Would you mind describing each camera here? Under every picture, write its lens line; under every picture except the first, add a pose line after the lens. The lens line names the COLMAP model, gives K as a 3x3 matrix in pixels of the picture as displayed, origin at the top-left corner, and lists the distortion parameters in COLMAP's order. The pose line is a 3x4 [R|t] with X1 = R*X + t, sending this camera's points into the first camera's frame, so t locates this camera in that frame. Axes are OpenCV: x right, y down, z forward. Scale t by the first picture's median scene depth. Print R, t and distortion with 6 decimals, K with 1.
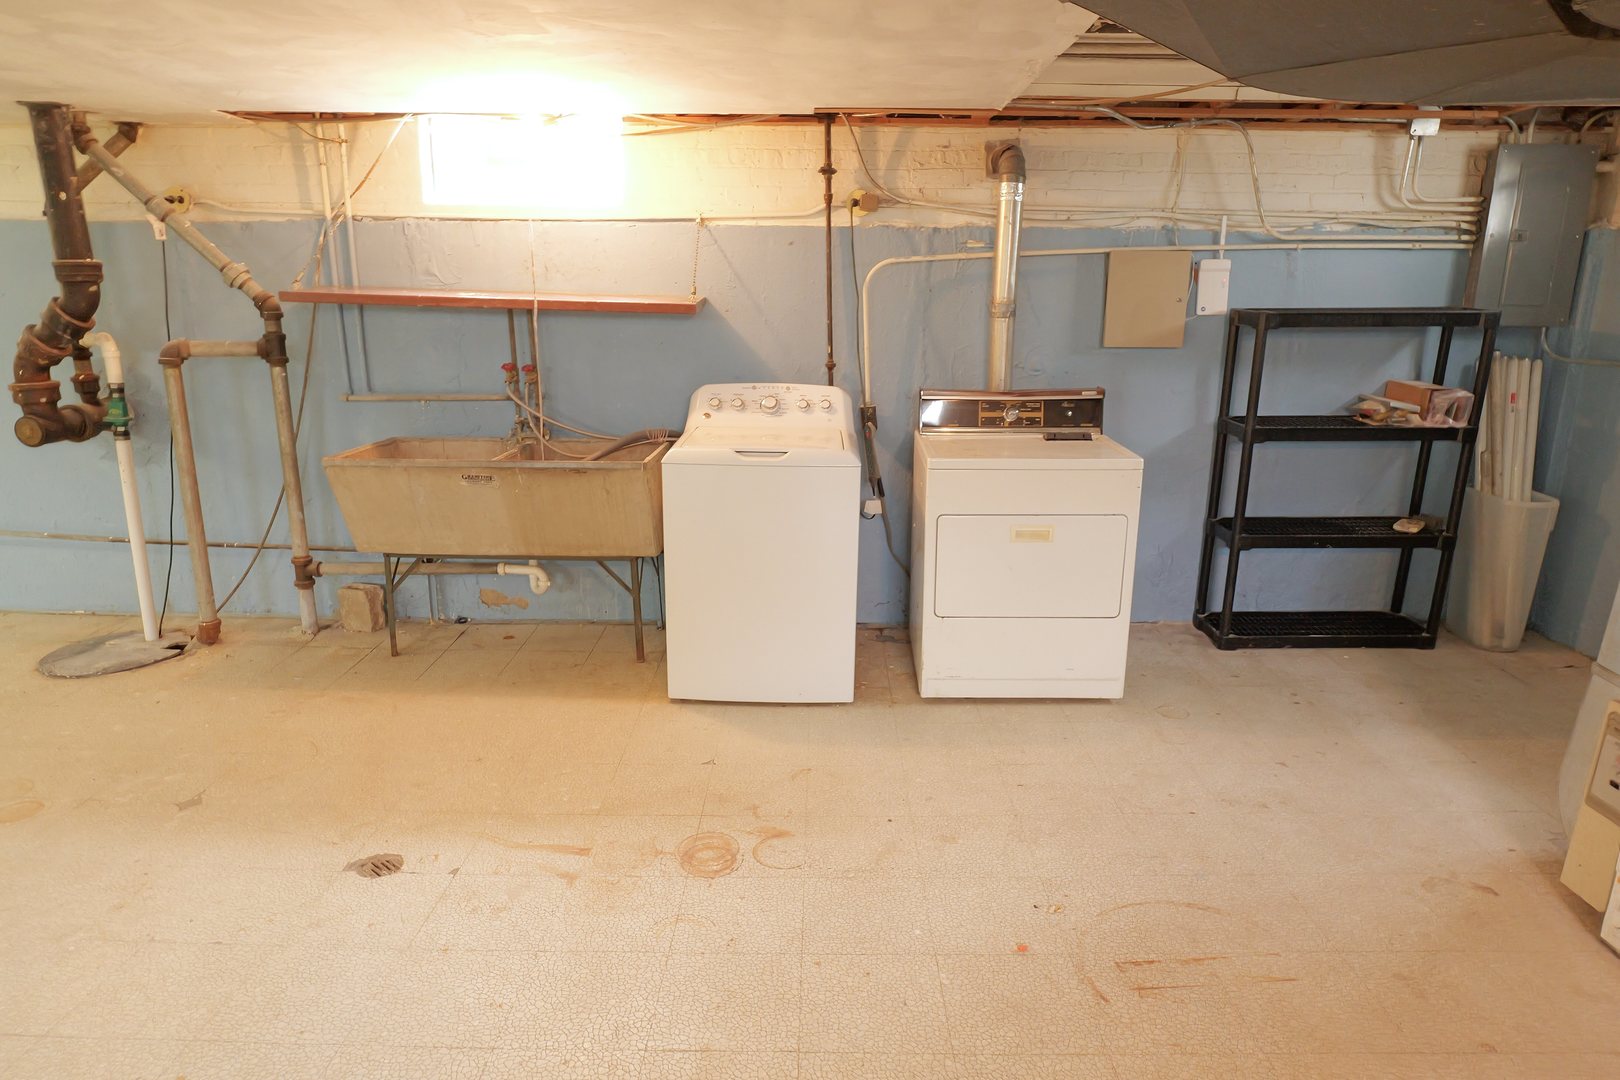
lens RADIAL K [[942.3, 0, 806.8], [0, 942.3, 539.4], [0, 0, 1]] dist [-0.007821, -0.000079]
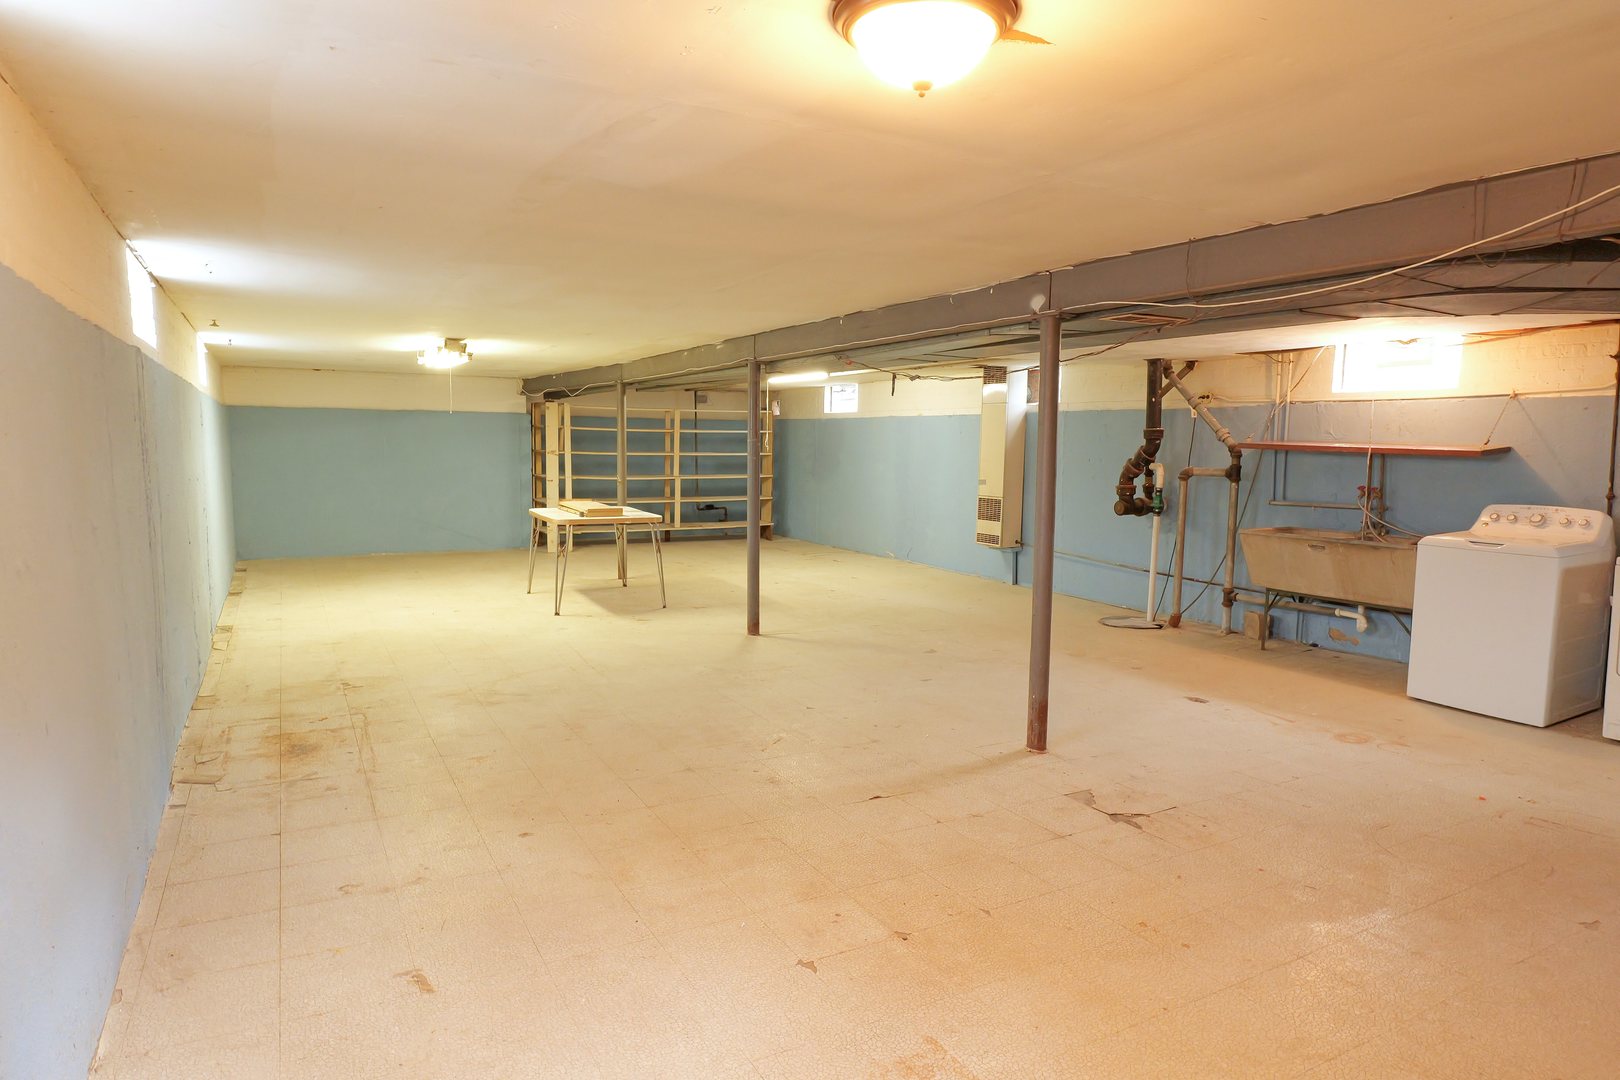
lens RADIAL K [[942.3, 0, 806.8], [0, 942.3, 539.4], [0, 0, 1]] dist [-0.007821, -0.000079]
pose [[0.500015, 0.083811, -0.861952, 0.617268], [-0.220809, 0.974748, -0.033311, 0.171083], [0.837394, 0.206983, 0.505895, -0.613039]]
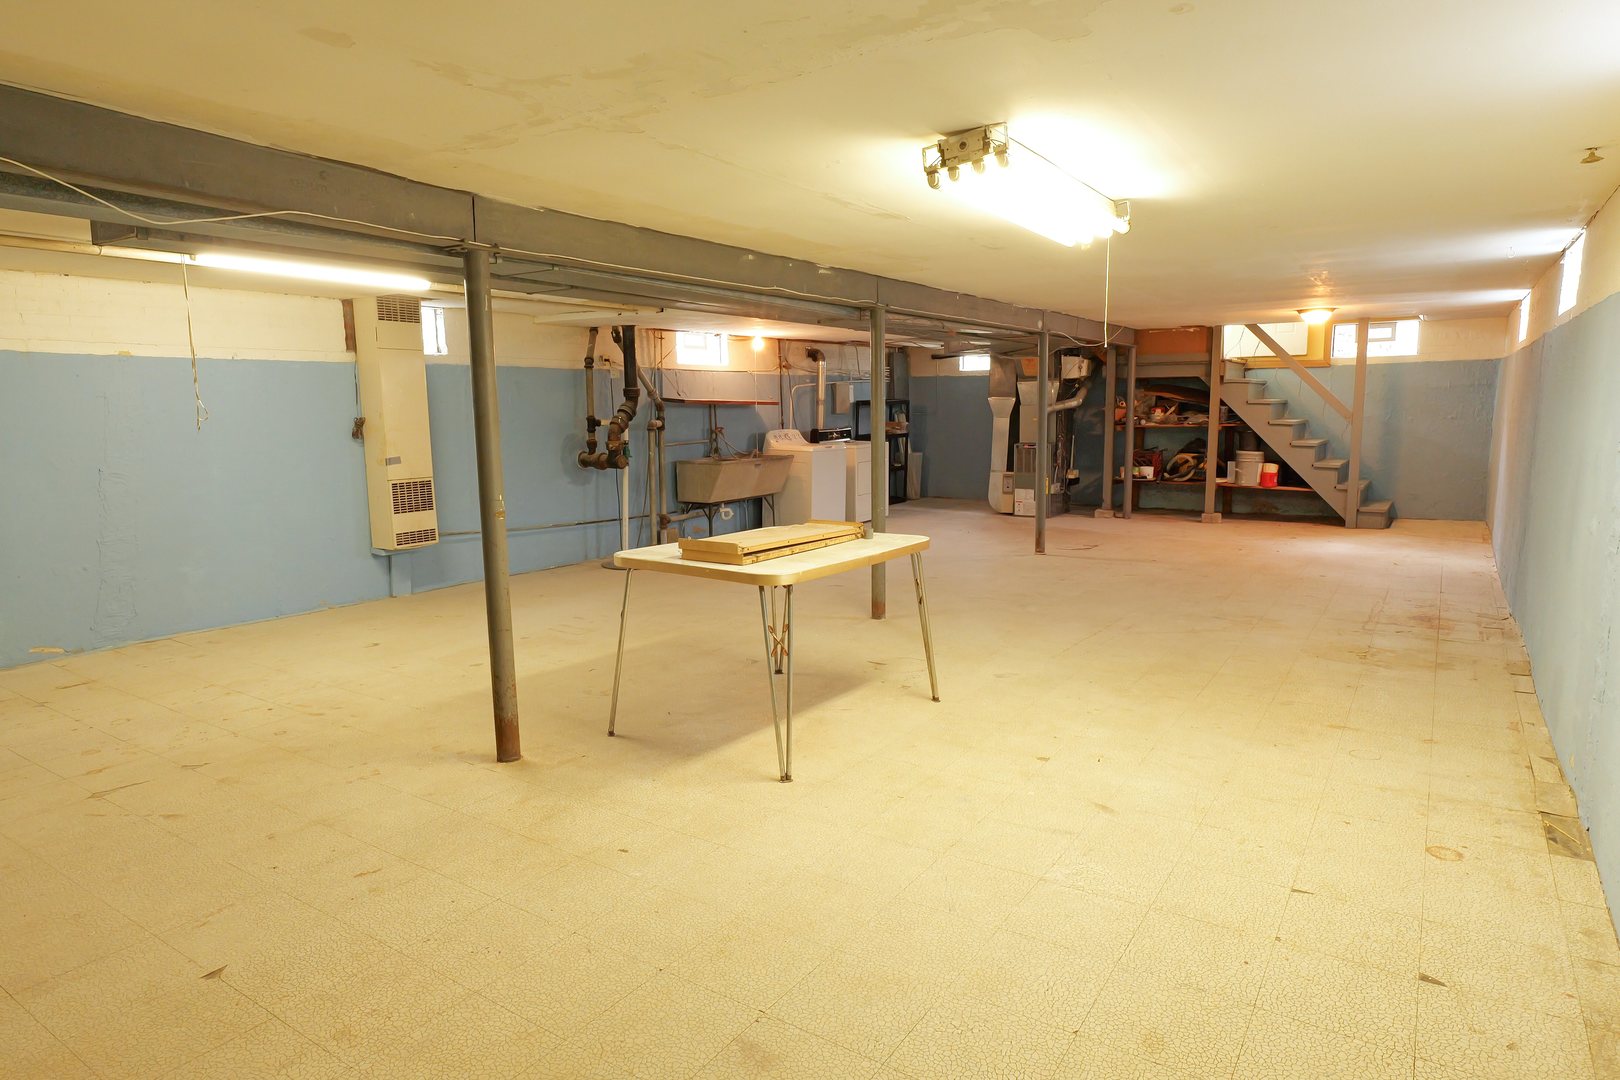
lens RADIAL K [[942.3, 0, 806.8], [0, 942.3, 539.4], [0, 0, 1]] dist [-0.007821, -0.000079]
pose [[0.548686, -0.137967, 0.824566, -2.356100], [0.225248, 0.974213, 0.013121, 0.131701], [-0.805113, 0.178532, 0.565614, -0.581651]]
